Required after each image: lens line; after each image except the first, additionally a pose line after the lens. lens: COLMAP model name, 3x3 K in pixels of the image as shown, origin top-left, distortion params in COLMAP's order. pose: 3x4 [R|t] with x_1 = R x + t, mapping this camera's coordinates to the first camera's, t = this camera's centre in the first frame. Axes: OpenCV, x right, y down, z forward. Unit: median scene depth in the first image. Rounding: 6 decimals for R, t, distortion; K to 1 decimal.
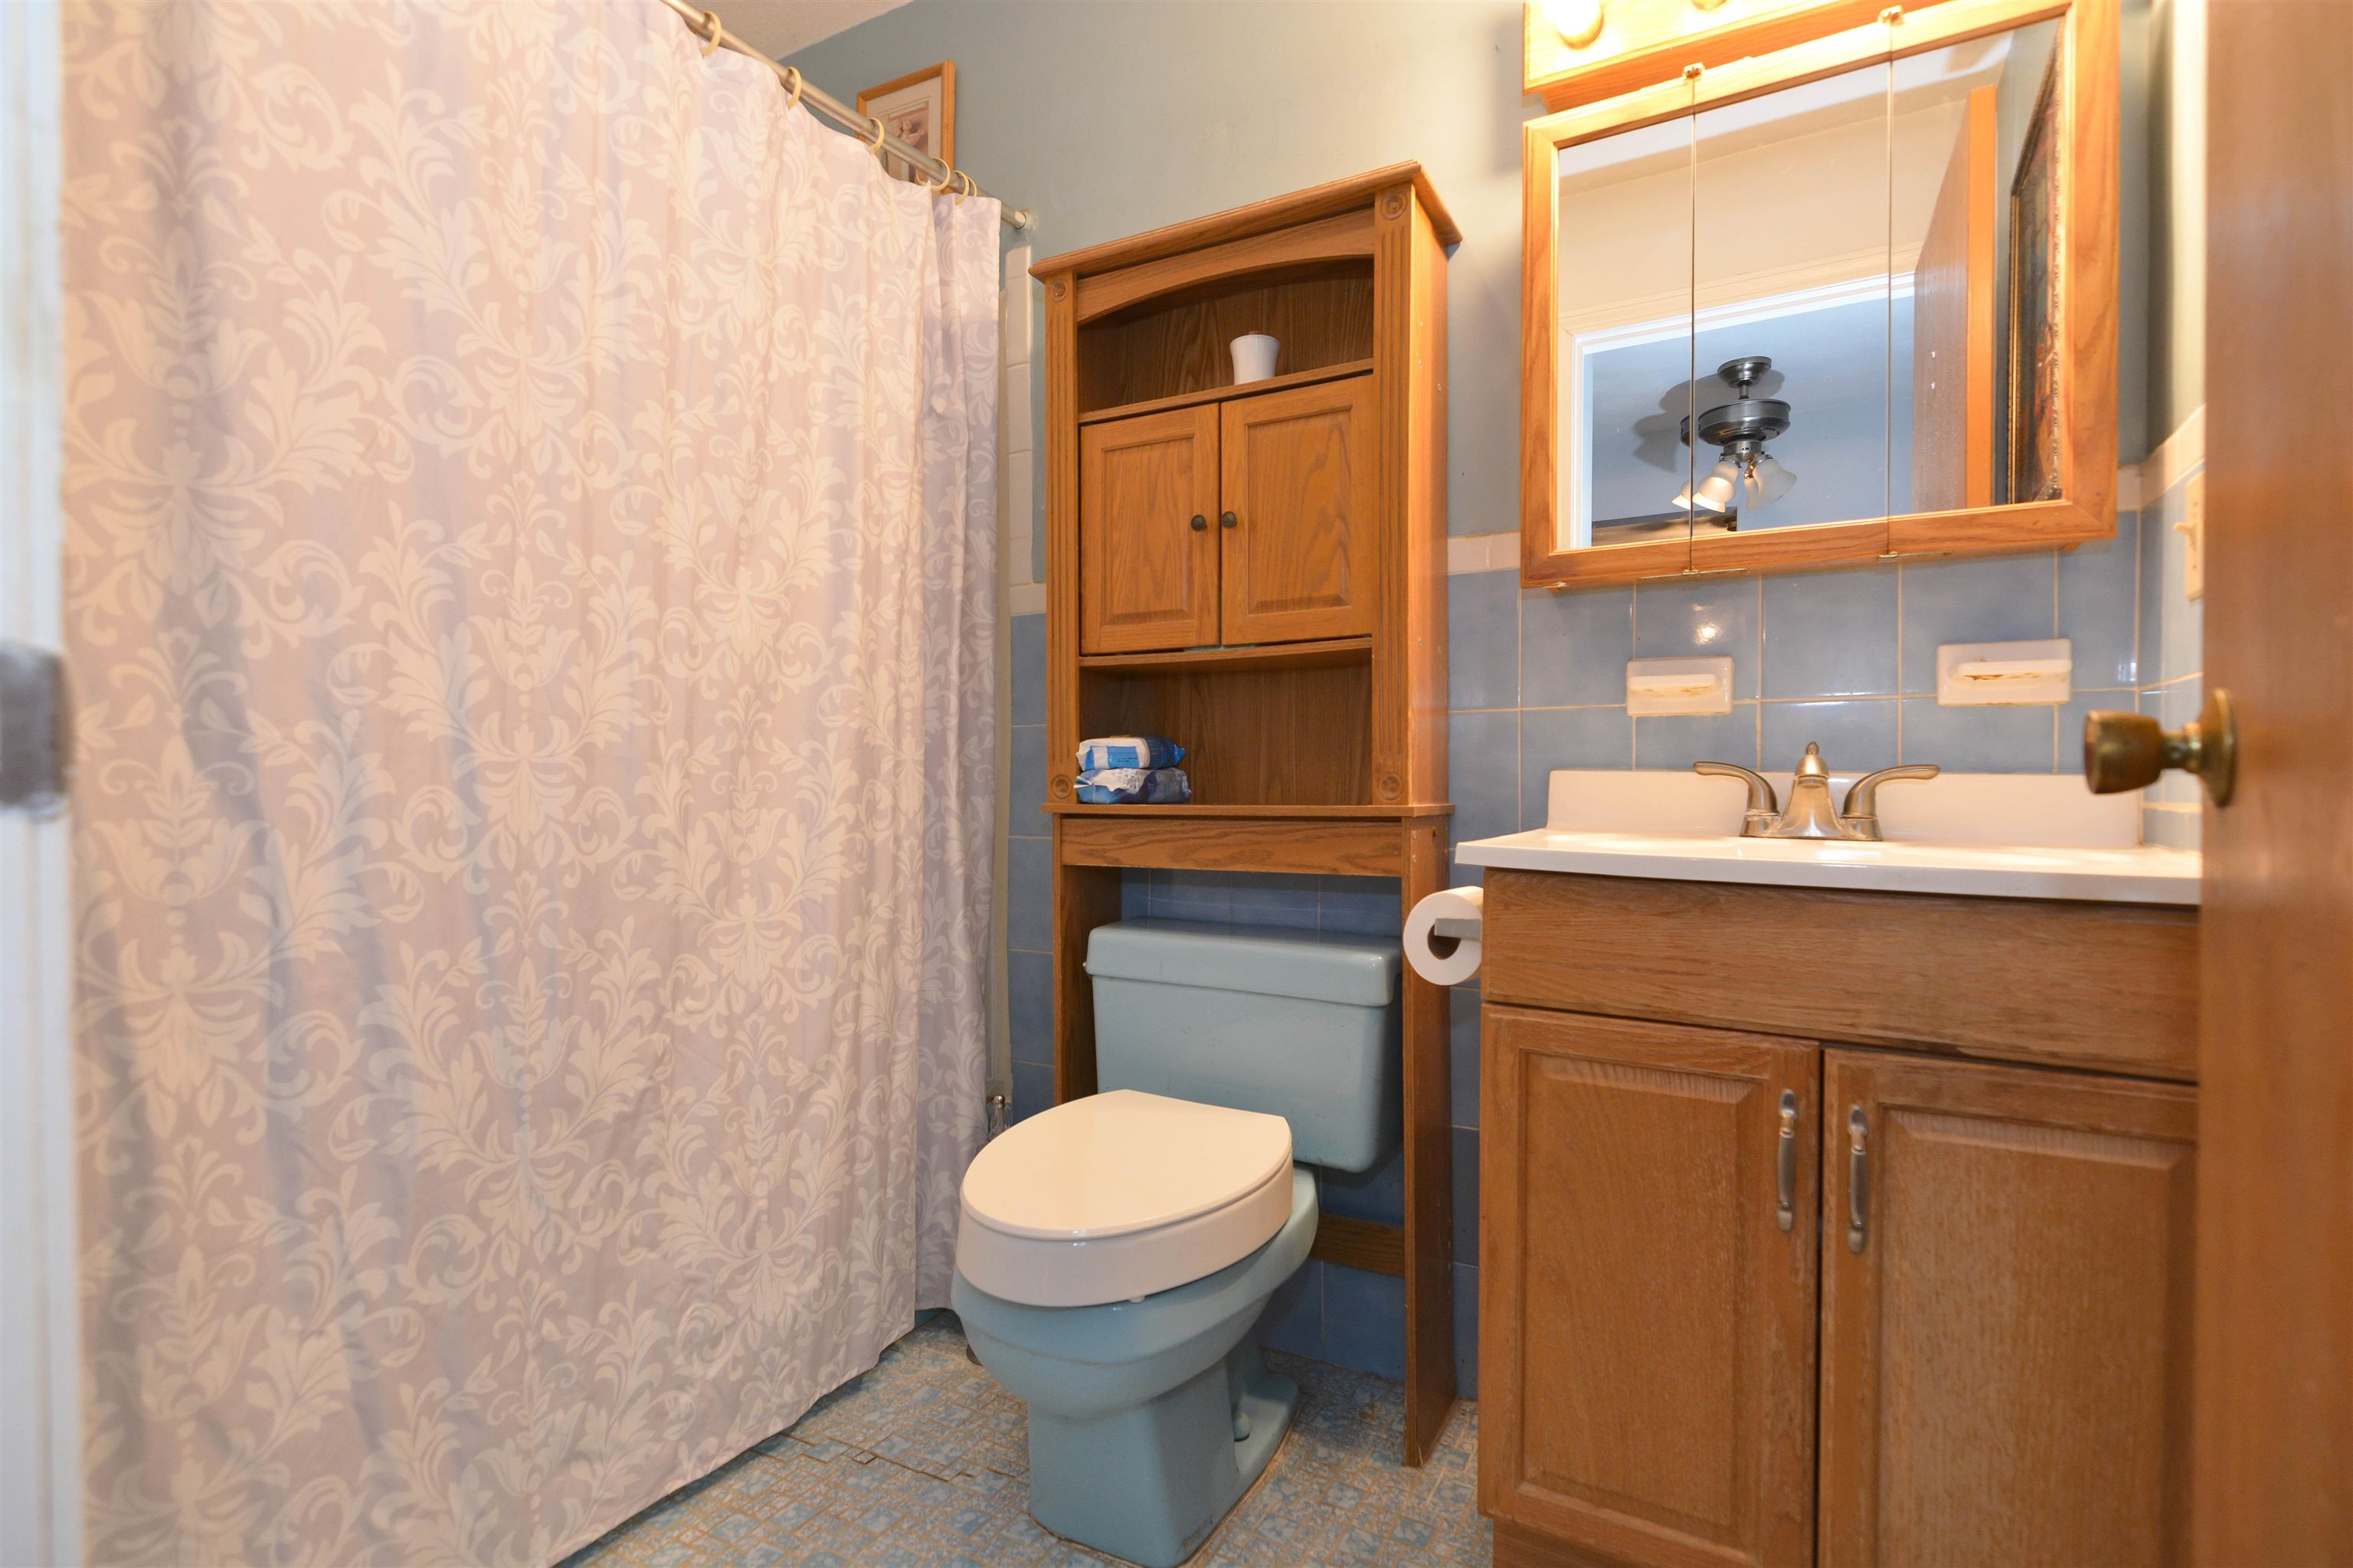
lens RADIAL K [[1121.8, 0, 1190.1], [0, 1121.8, 788.5], [0, 0, 1]] dist [0.017096, -0.012934]
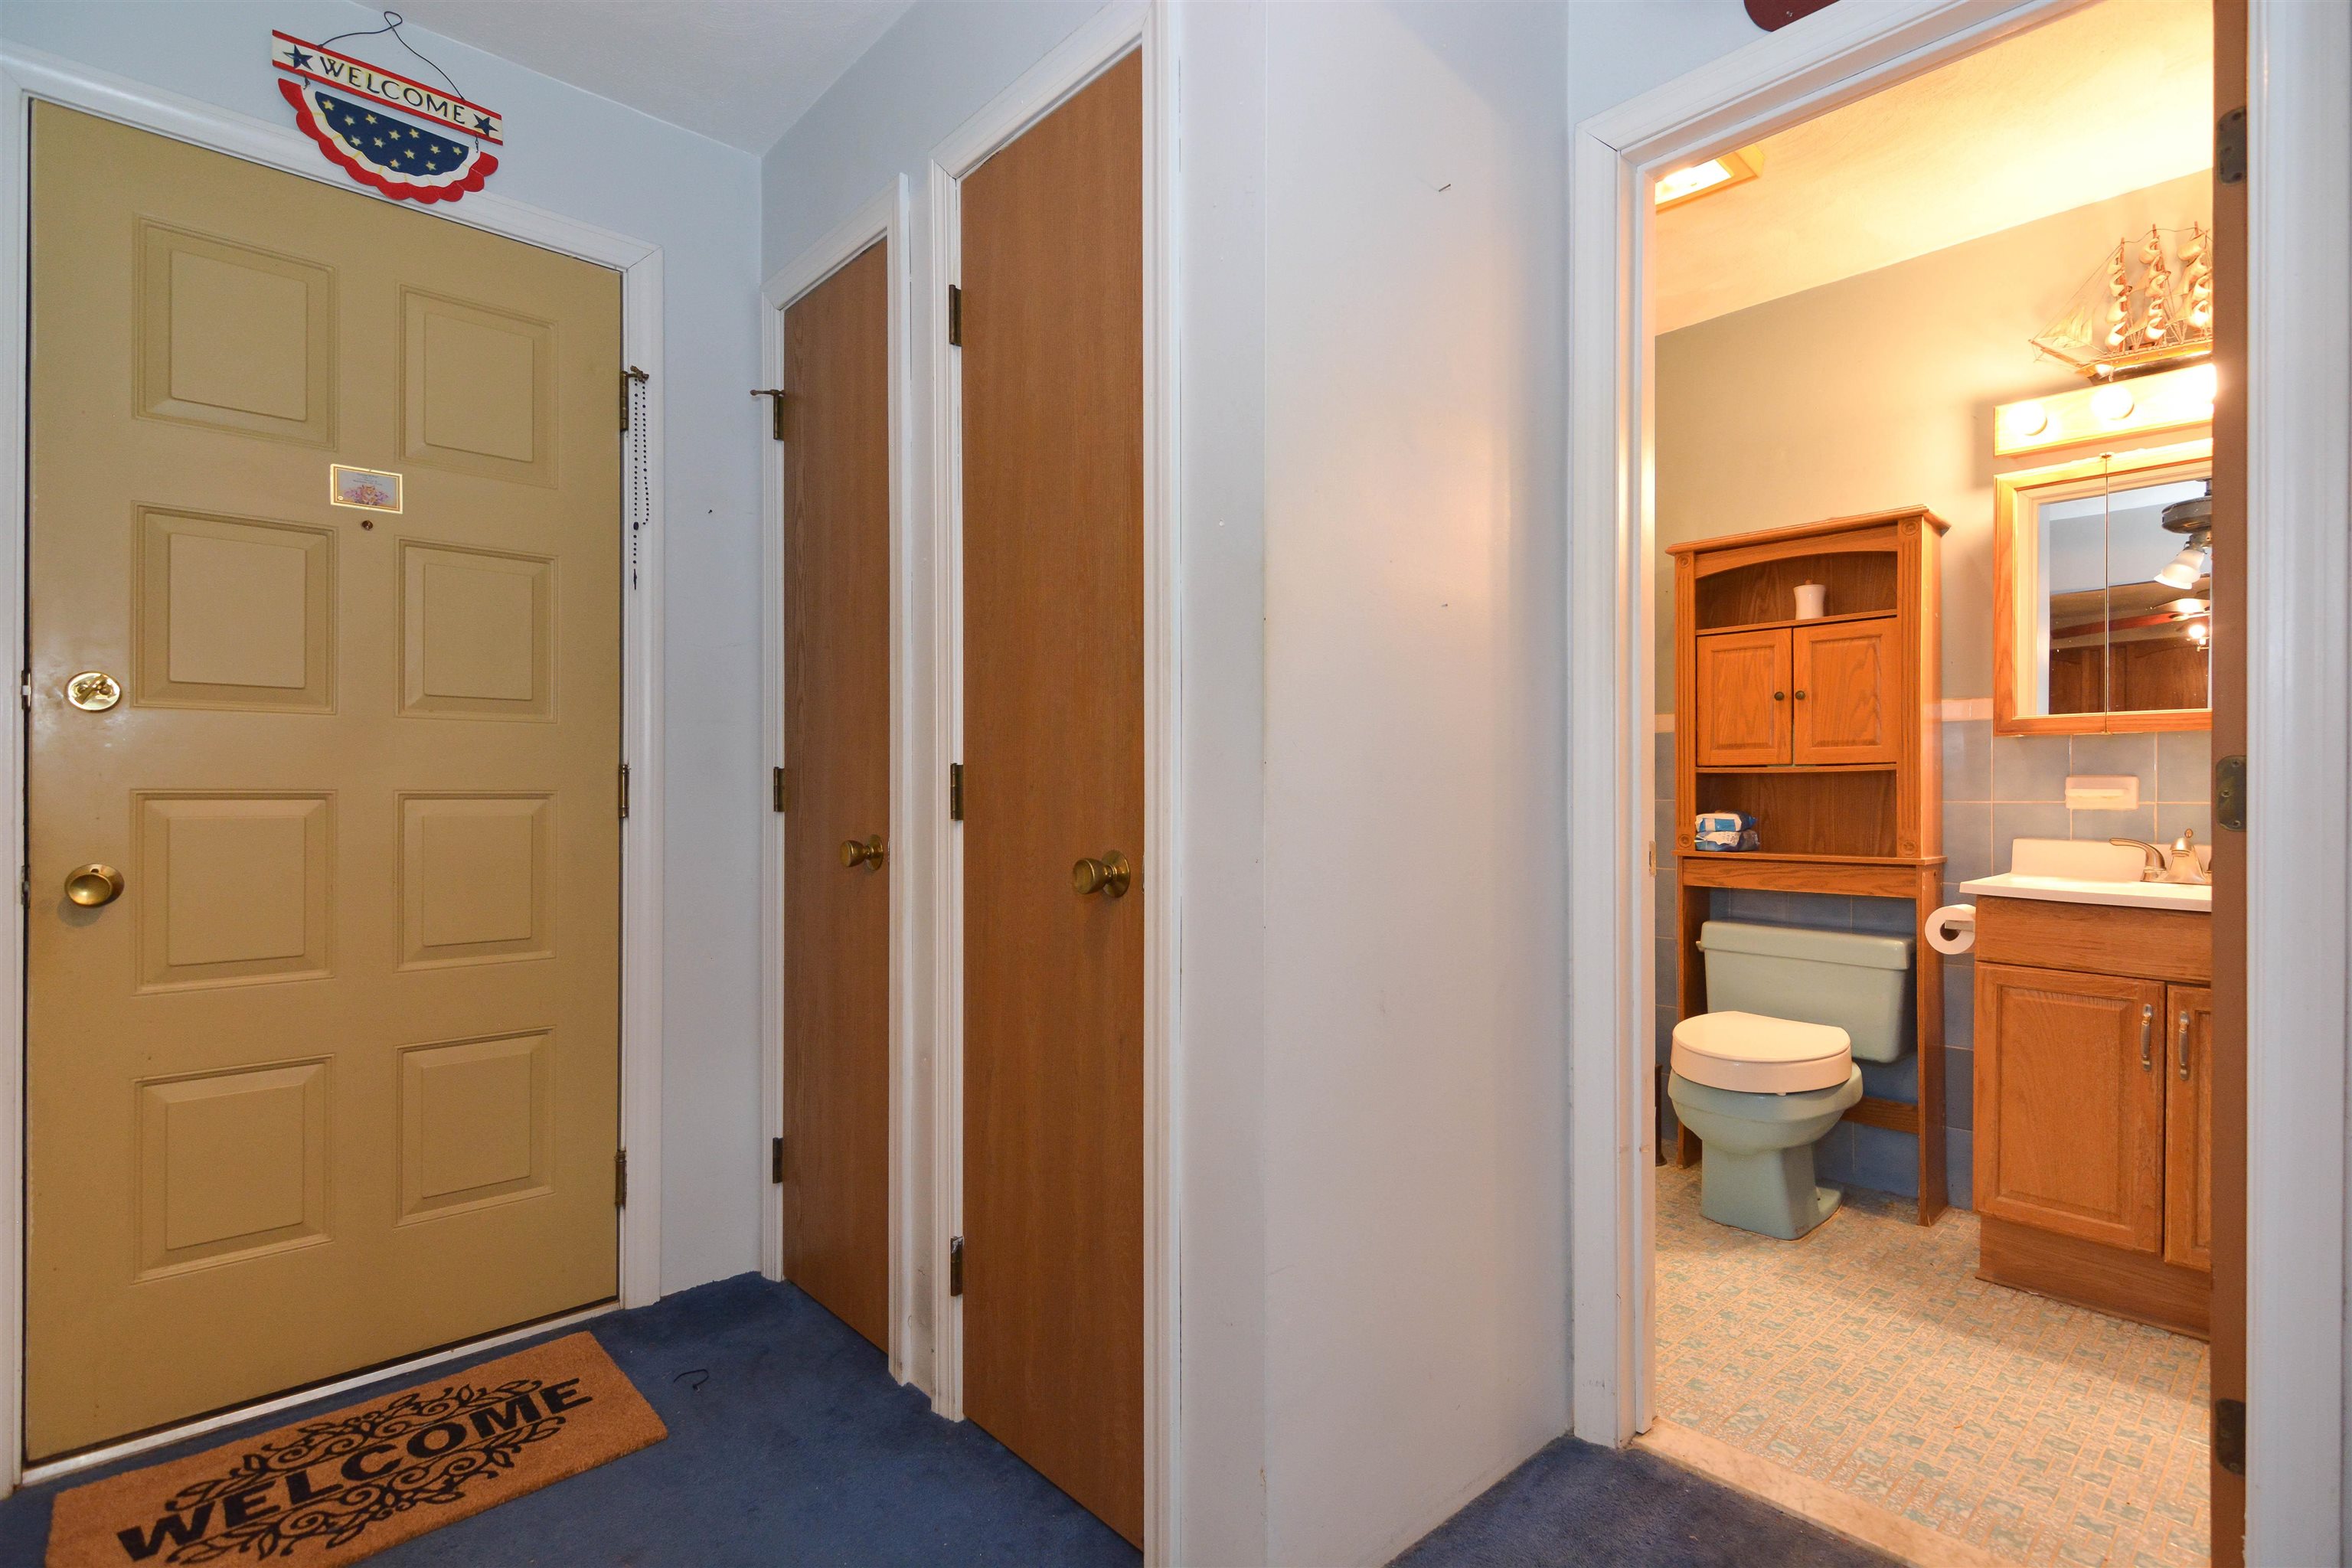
lens RADIAL K [[1121.3, 0, 1189.6], [0, 1121.3, 788.5], [0, 0, 1]] dist [0.017096, -0.012934]
pose [[0.950659, 0.001233, -0.310236, -0.354479], [-0.004177, 0.999952, -0.008824, -0.075519], [0.310211, 0.009685, 0.950619, -1.067211]]
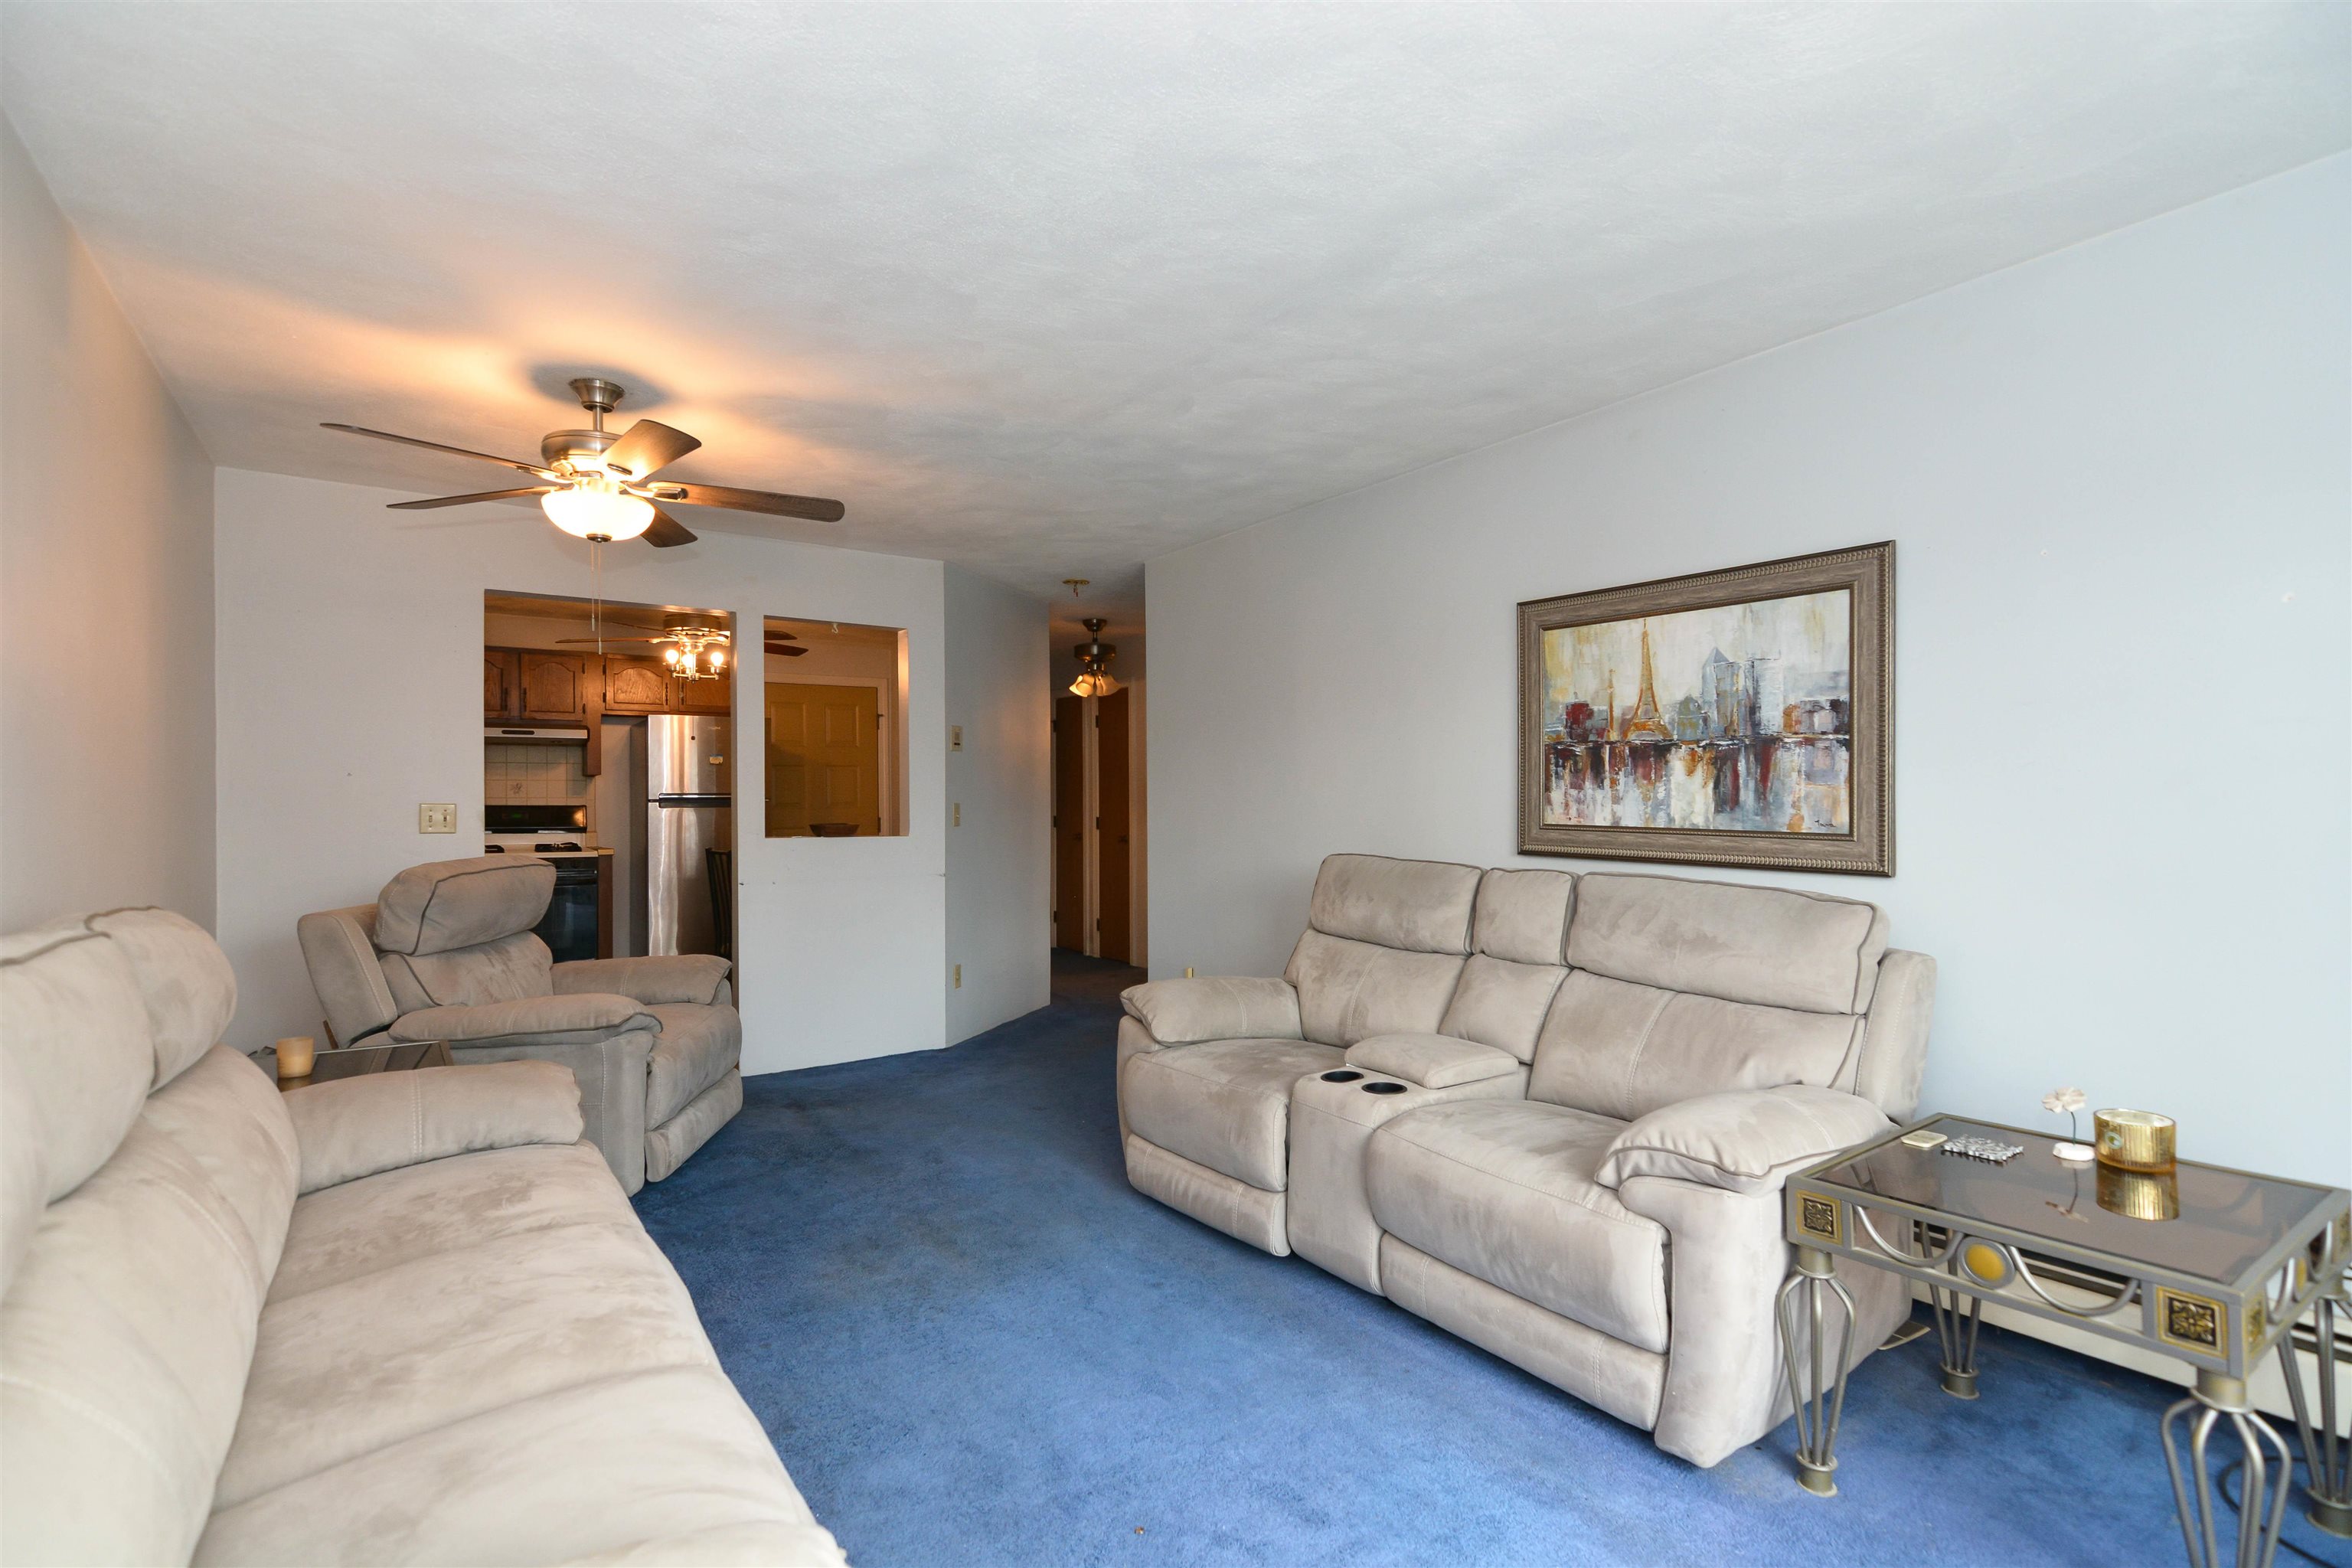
lens RADIAL K [[1121.3, 0, 1189.6], [0, 1121.3, 788.5], [0, 0, 1]] dist [0.017096, -0.012934]
pose [[0.902998, -0.013954, -0.429418, 1.034493], [0.001550, 0.999572, -0.029220, -0.095223], [0.429642, 0.025720, 0.902633, -3.452082]]
